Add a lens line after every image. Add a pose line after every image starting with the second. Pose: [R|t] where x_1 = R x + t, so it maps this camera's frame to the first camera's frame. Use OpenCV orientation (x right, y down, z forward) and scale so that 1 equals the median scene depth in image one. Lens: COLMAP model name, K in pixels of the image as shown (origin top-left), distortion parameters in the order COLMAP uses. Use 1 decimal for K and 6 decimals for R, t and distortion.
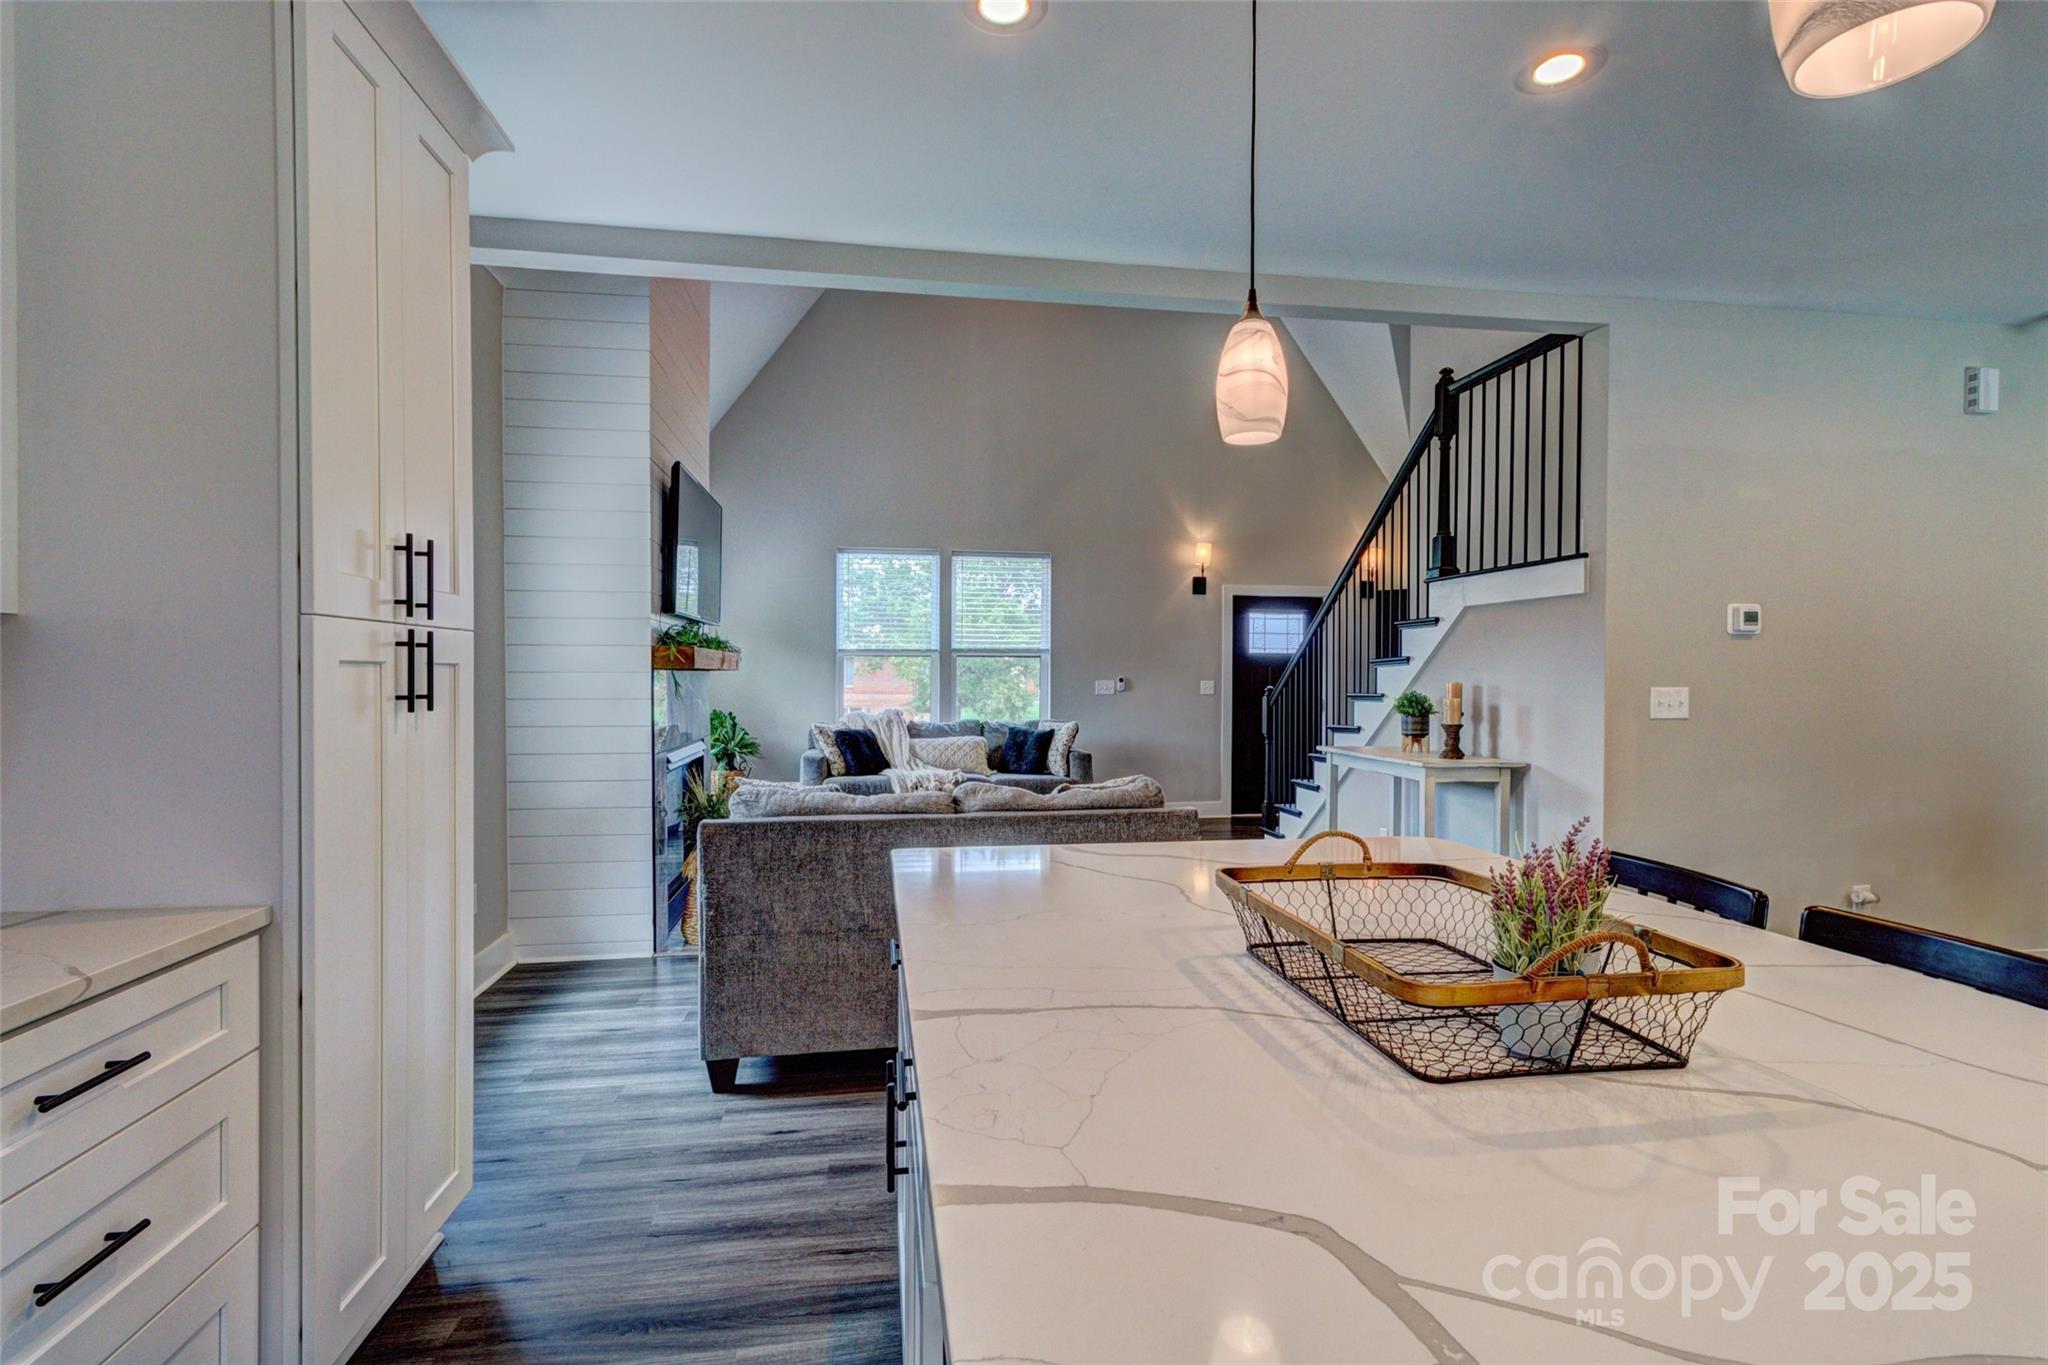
lens RADIAL K [[942.9, 0, 1017.1], [0, 942.9, 680.1], [0, 0, 1]] dist [0.005080, 0.000102]
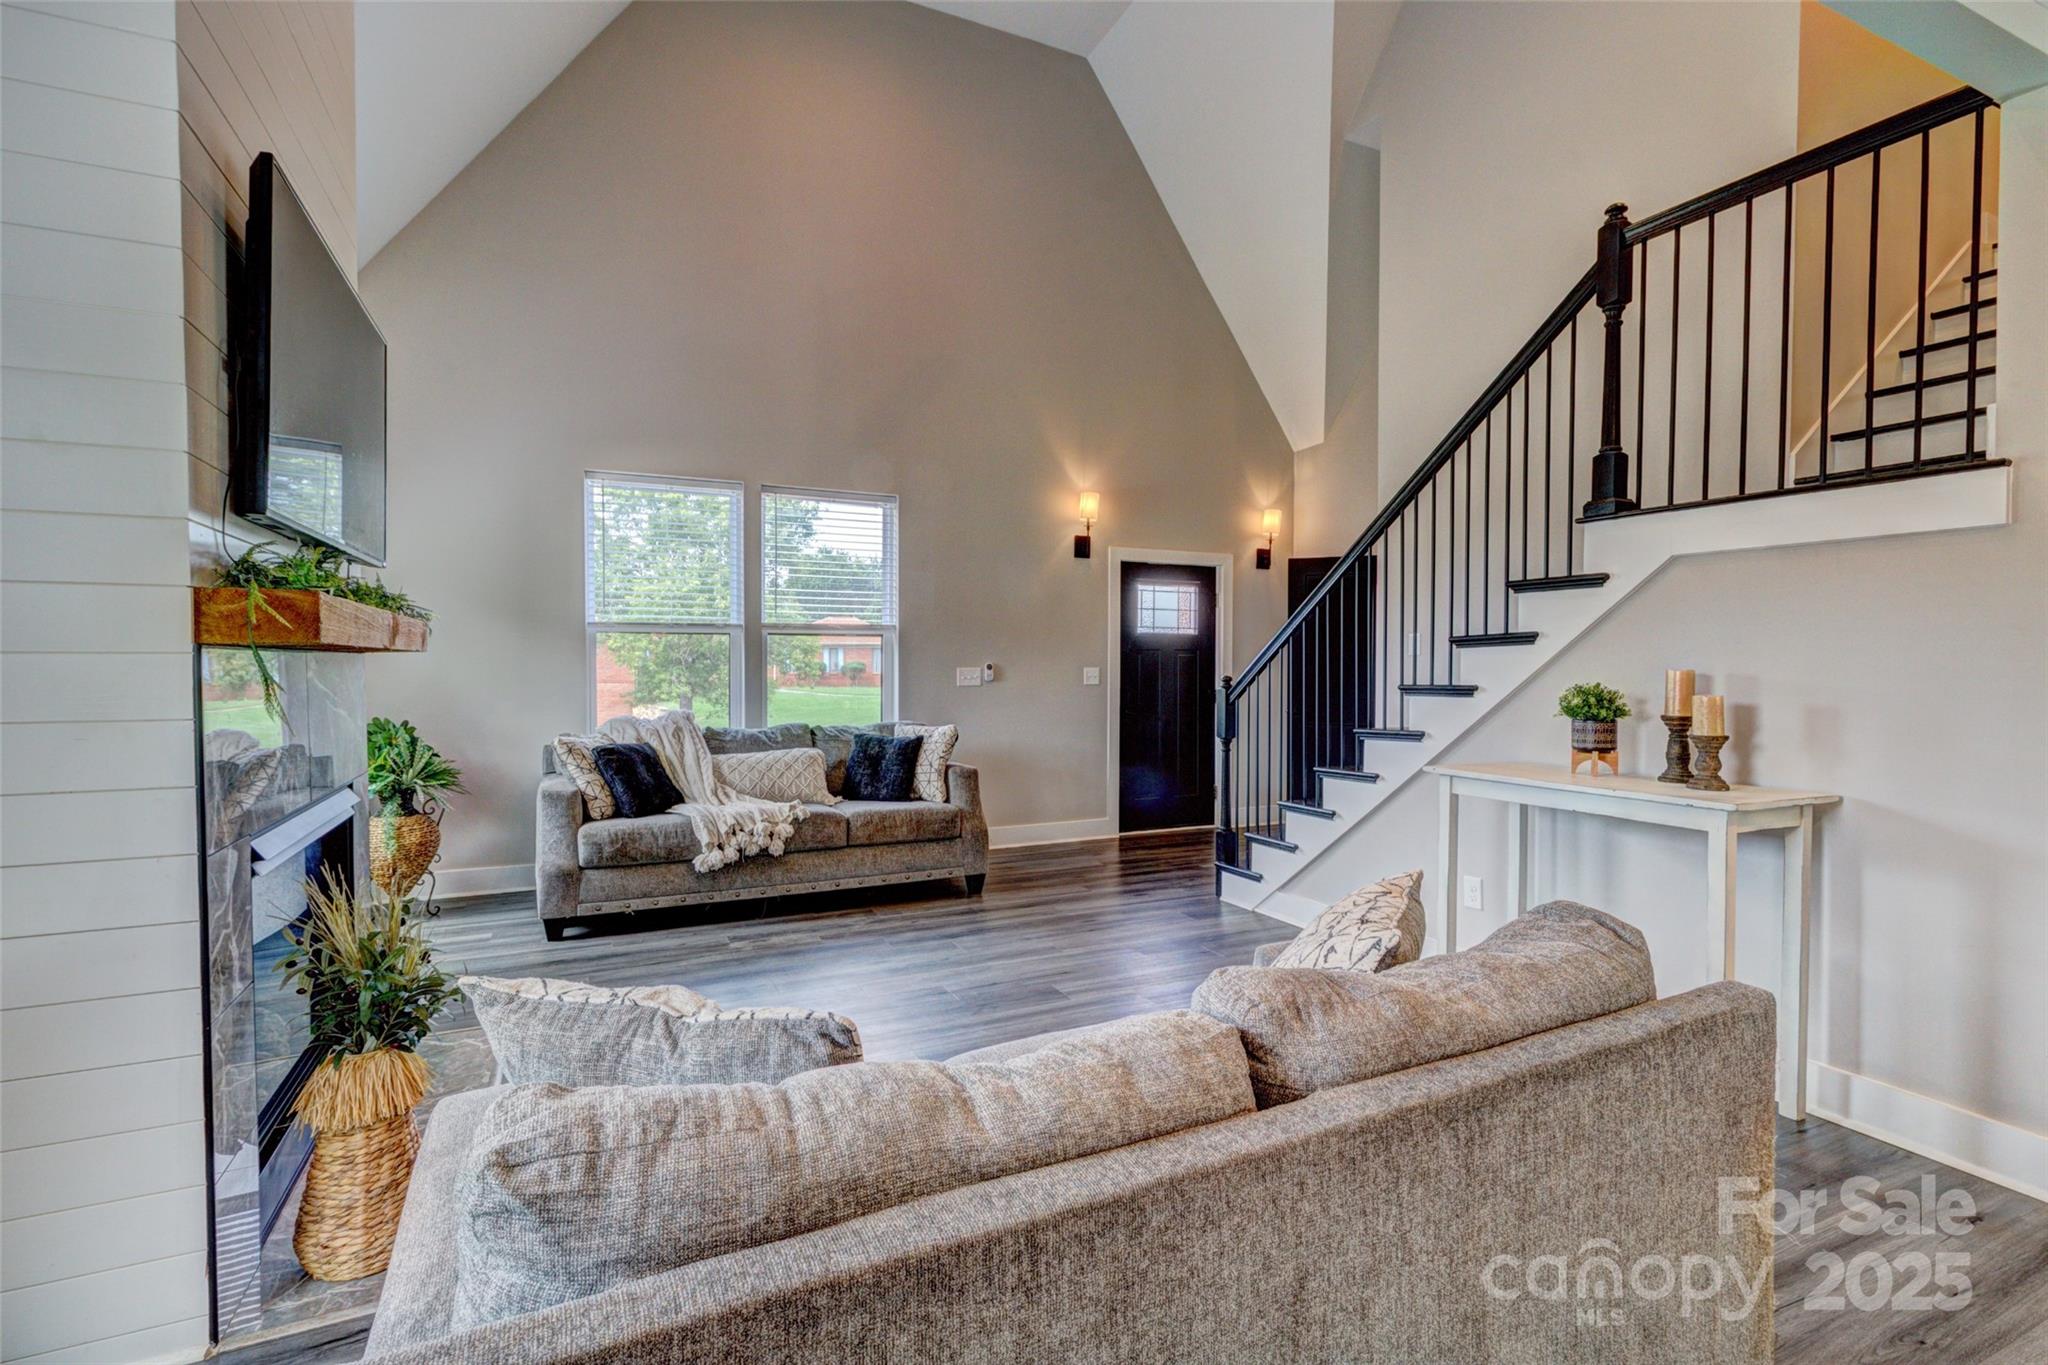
lens RADIAL K [[942.9, 0, 1017.4], [0, 942.9, 683.5], [0, 0, 1]] dist [0.005080, 0.000102]
pose [[0.959122, -0.007927, 0.282882, -0.173183], [0.002819, 0.999826, 0.018459, -0.001737], [-0.282979, -0.016907, 0.958977, 0.537941]]
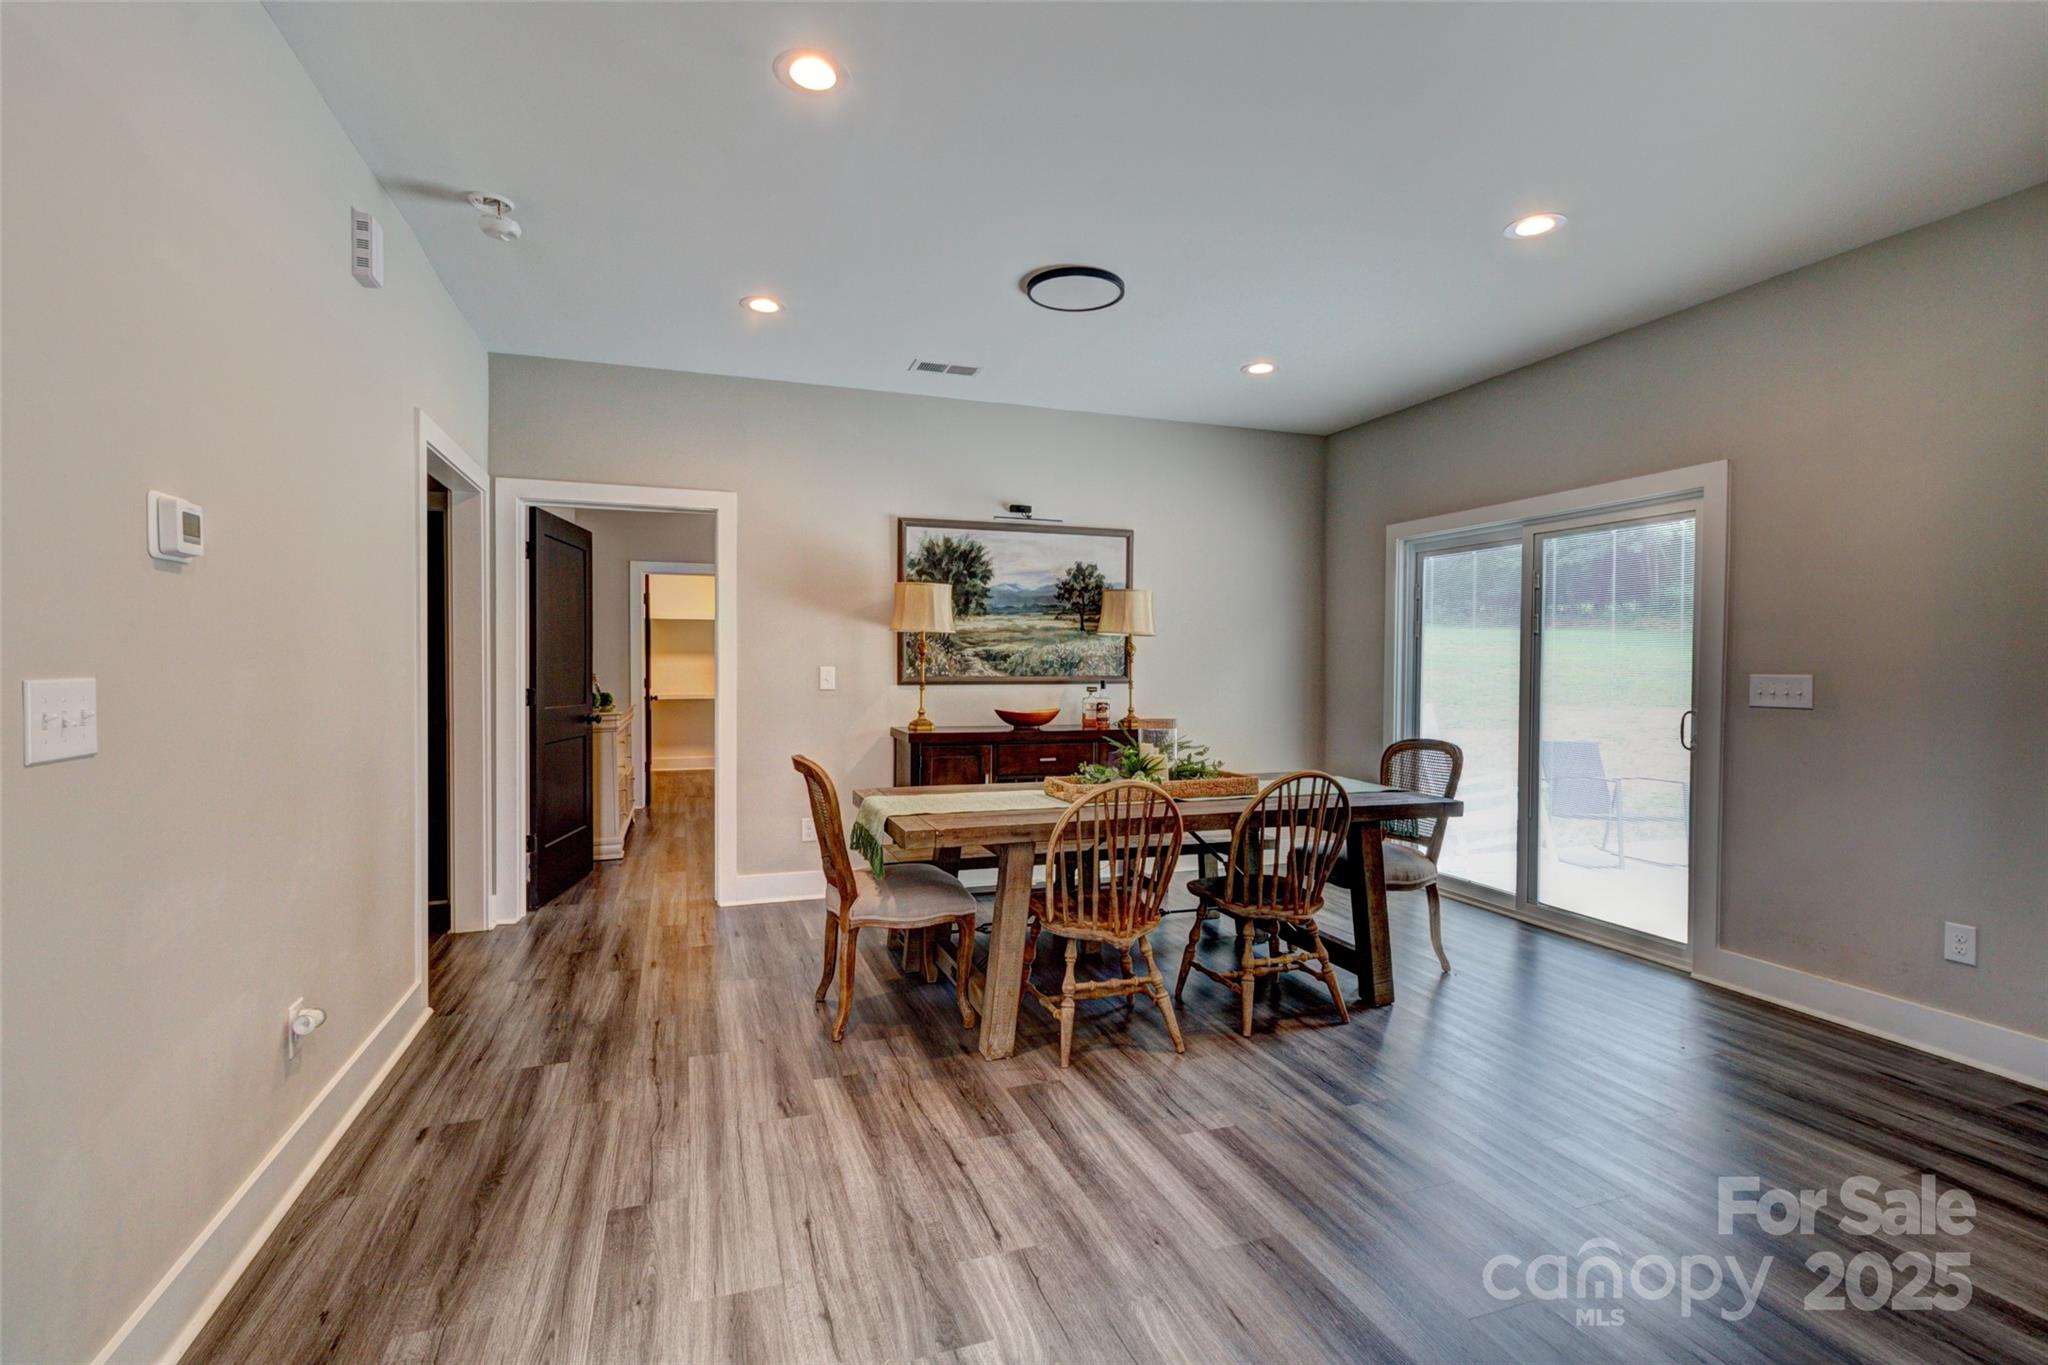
lens RADIAL K [[942.9, 0, 1022.0], [0, 942.9, 680.6], [0, 0, 1]] dist [0.005080, 0.000102]
pose [[-0.189340, -0.023505, 0.981630, 0.210381], [0.000919, 0.999709, 0.024115, -0.000237], [-0.981911, 0.005468, -0.189263, 0.618050]]
